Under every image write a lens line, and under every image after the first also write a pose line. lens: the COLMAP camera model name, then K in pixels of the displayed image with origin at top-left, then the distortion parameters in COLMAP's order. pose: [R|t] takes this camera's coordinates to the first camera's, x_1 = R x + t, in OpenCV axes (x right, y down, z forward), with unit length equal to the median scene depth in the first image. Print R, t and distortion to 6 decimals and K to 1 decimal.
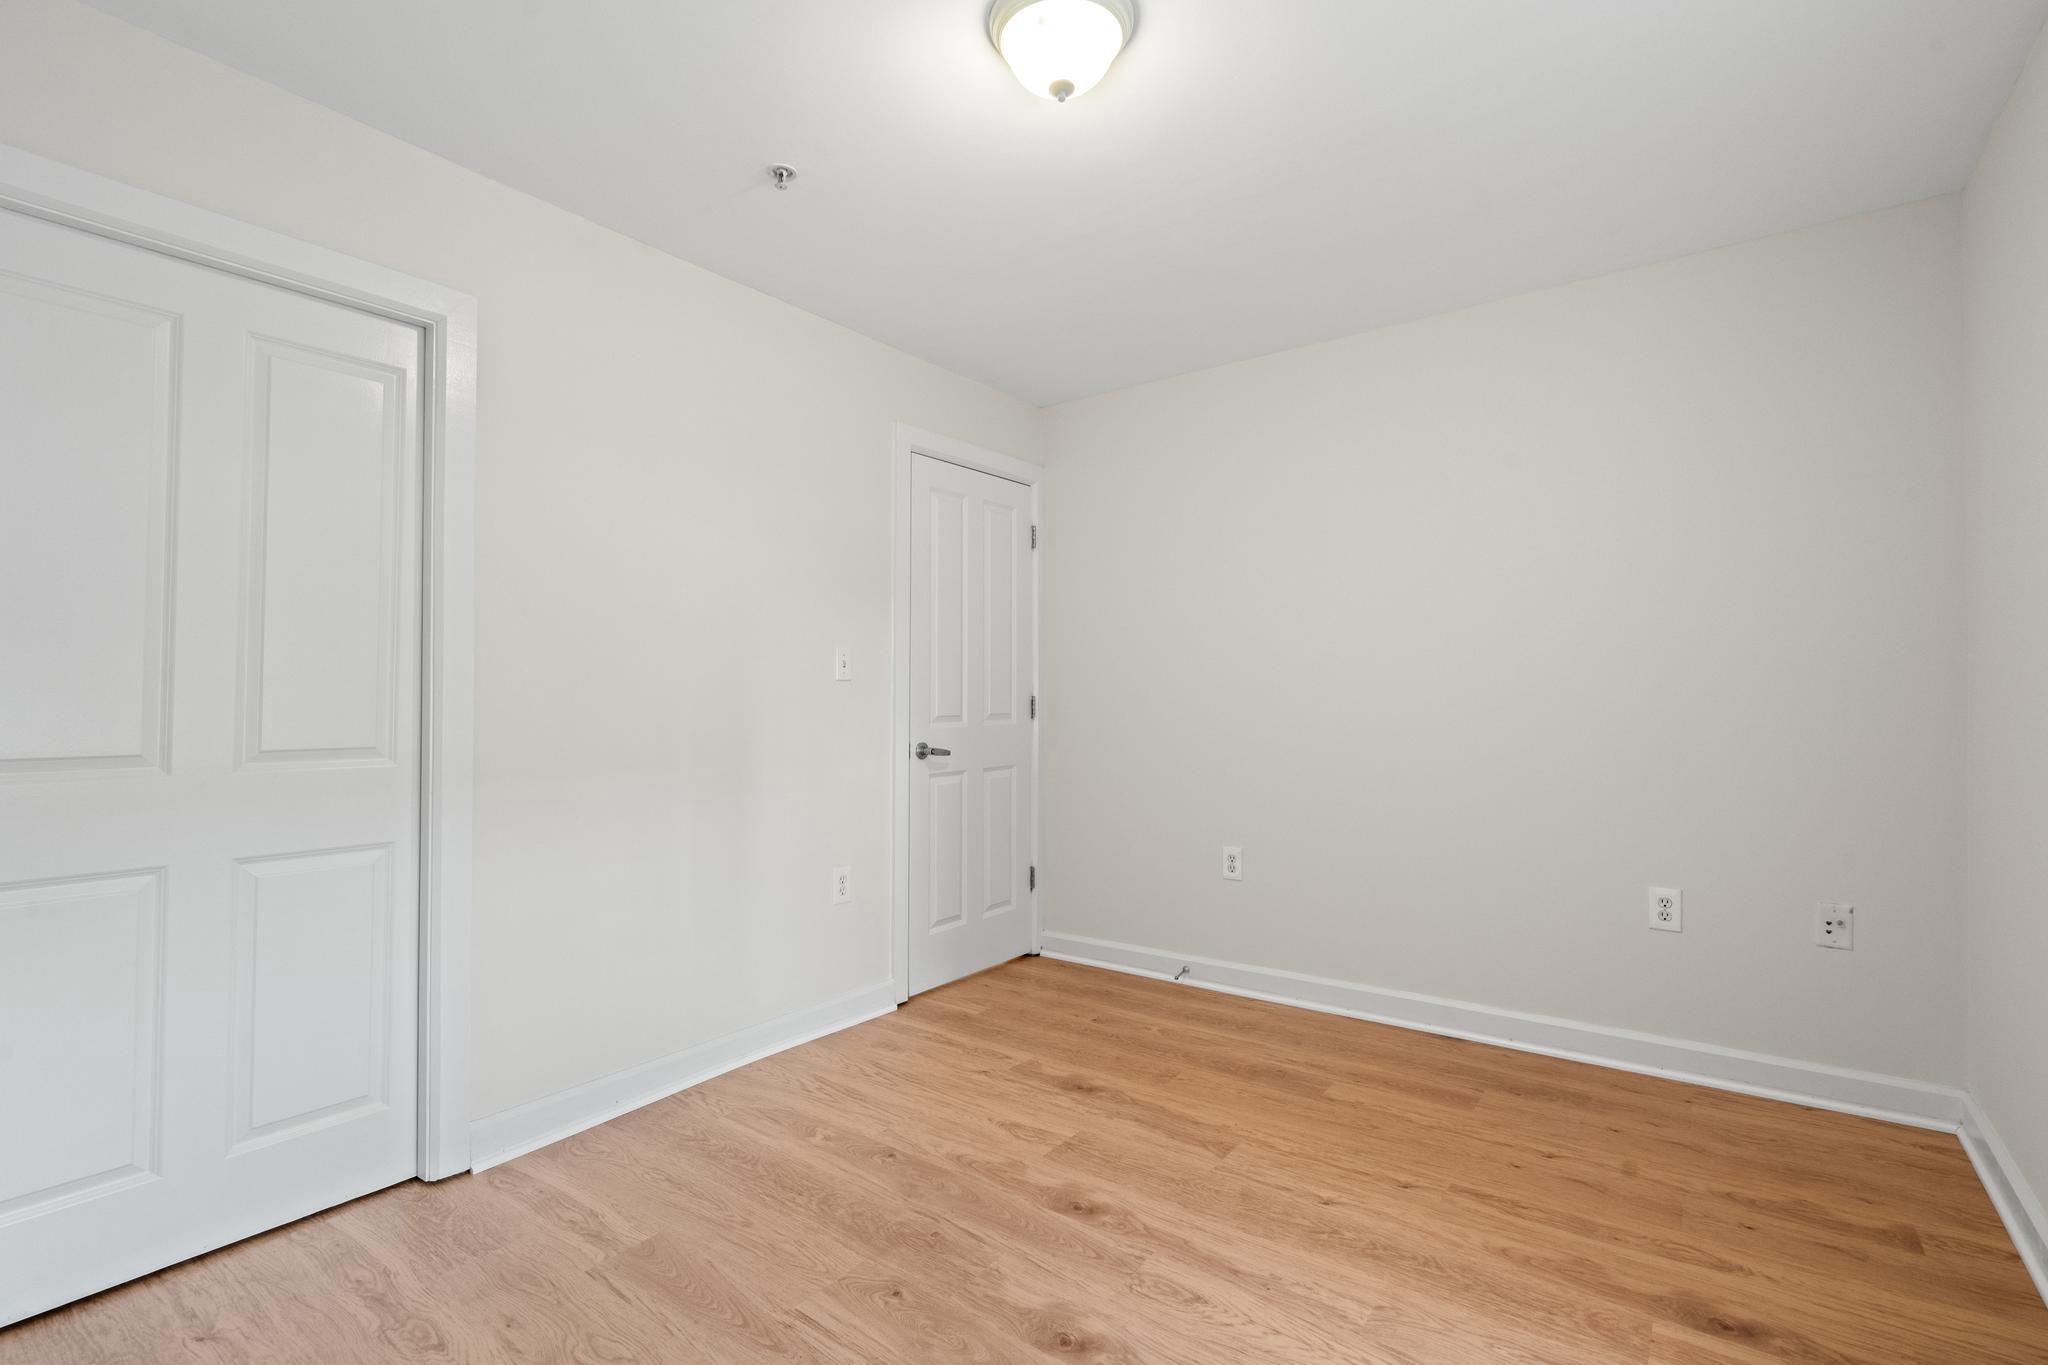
lens RADIAL K [[930.9, 0, 1021.1], [0, 930.9, 686.4], [0, 0, 1]] dist [-0.001247, 0.000249]
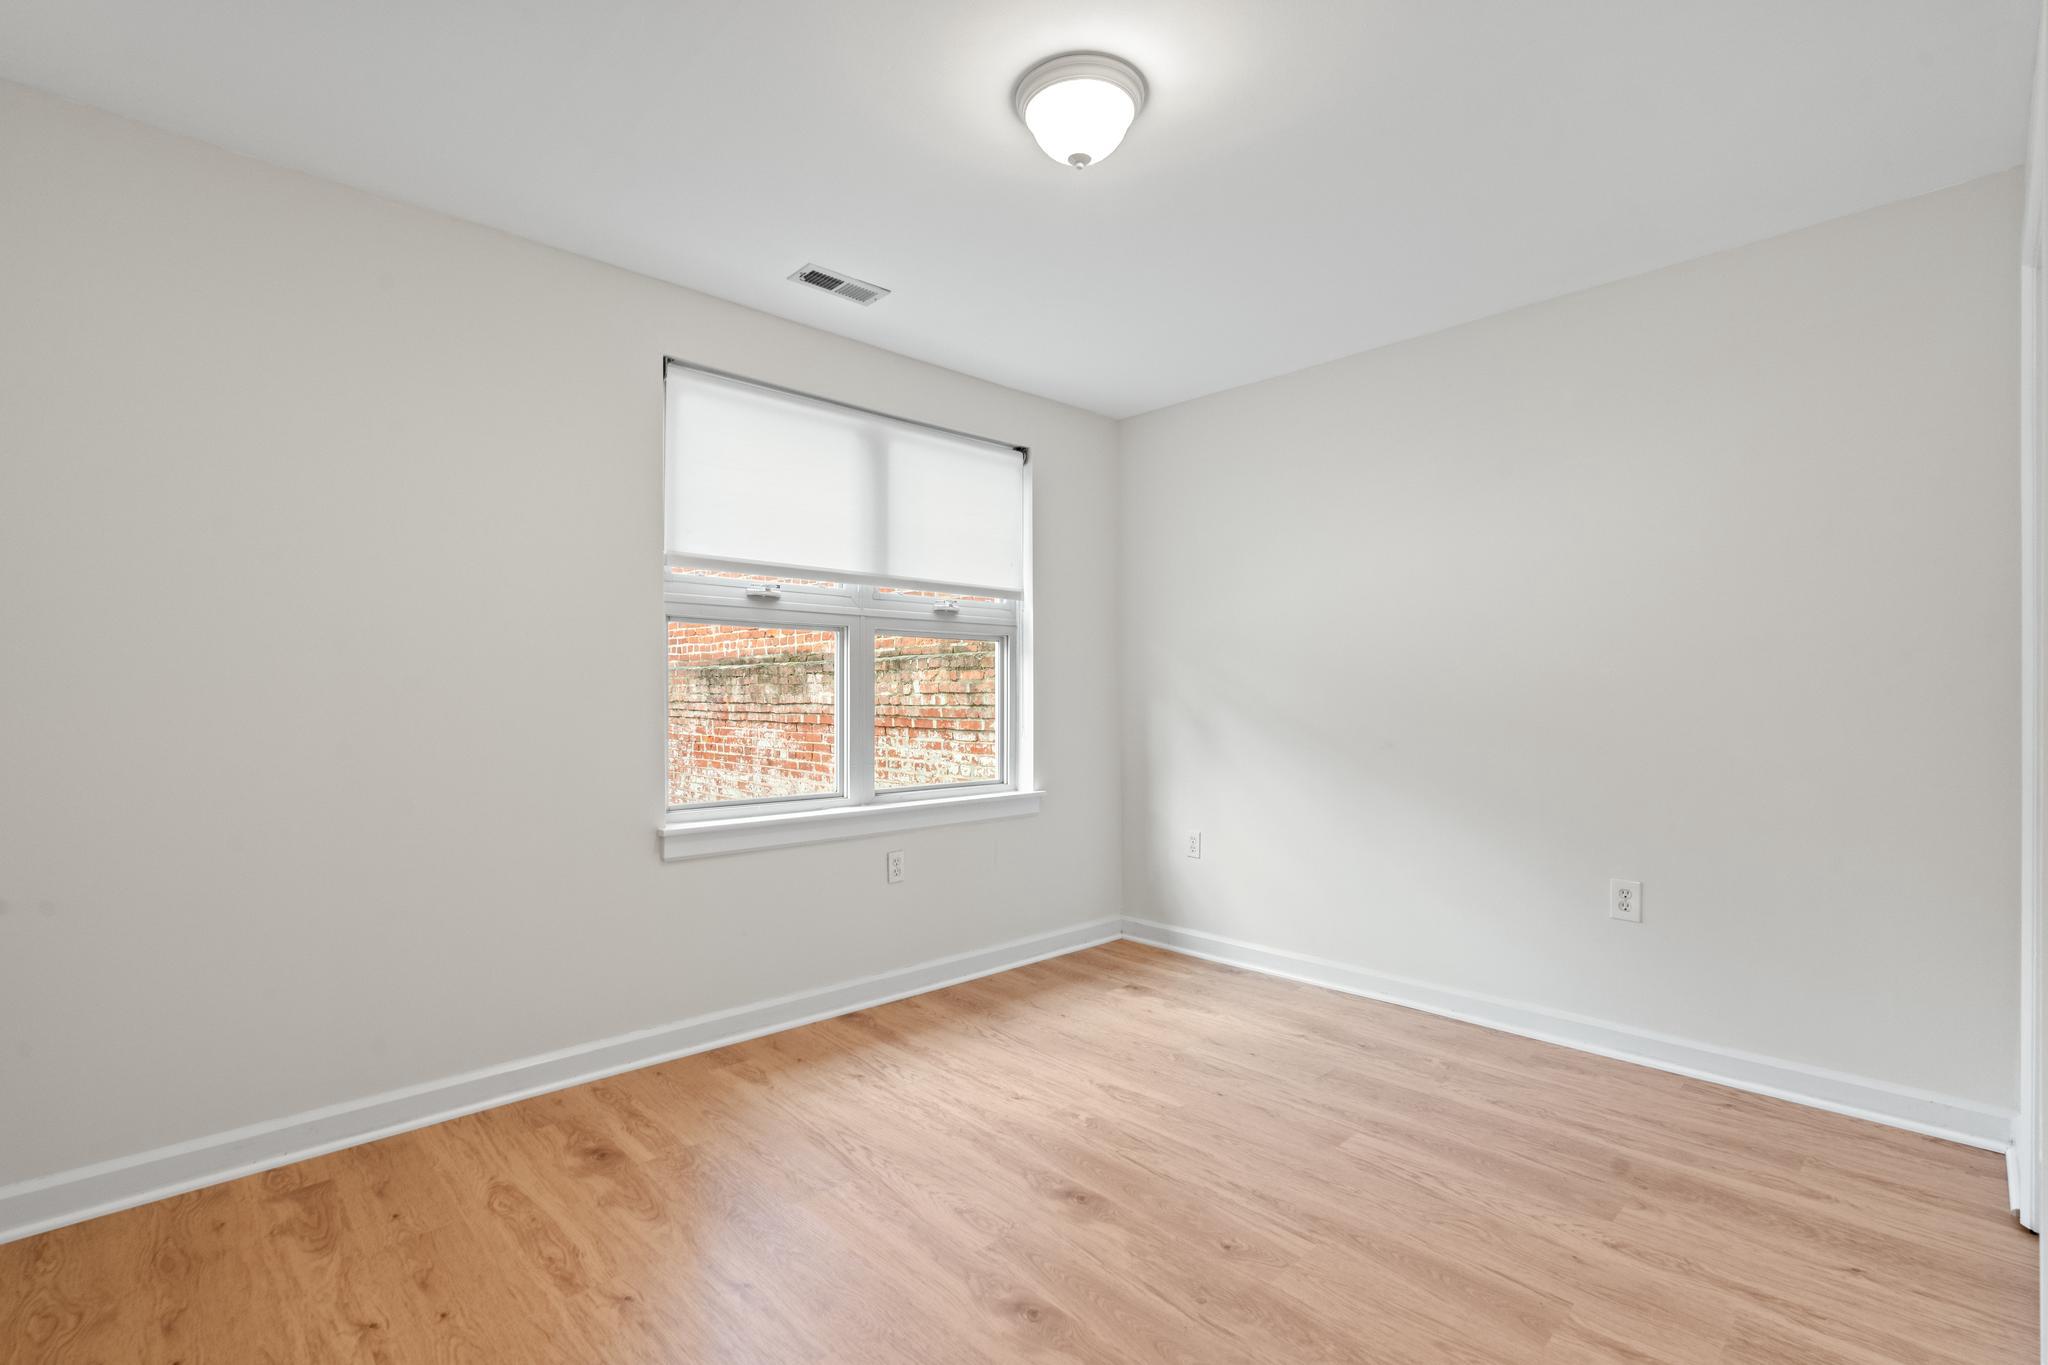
lens RADIAL K [[930.9, 0, 1021.1], [0, 930.9, 686.4], [0, 0, 1]] dist [-0.001247, 0.000249]
pose [[-0.986473, 0.007843, 0.163735, -0.075946], [0.004728, 0.999800, -0.019409, 0.019695], [-0.163854, -0.018372, -0.986313, 2.007054]]
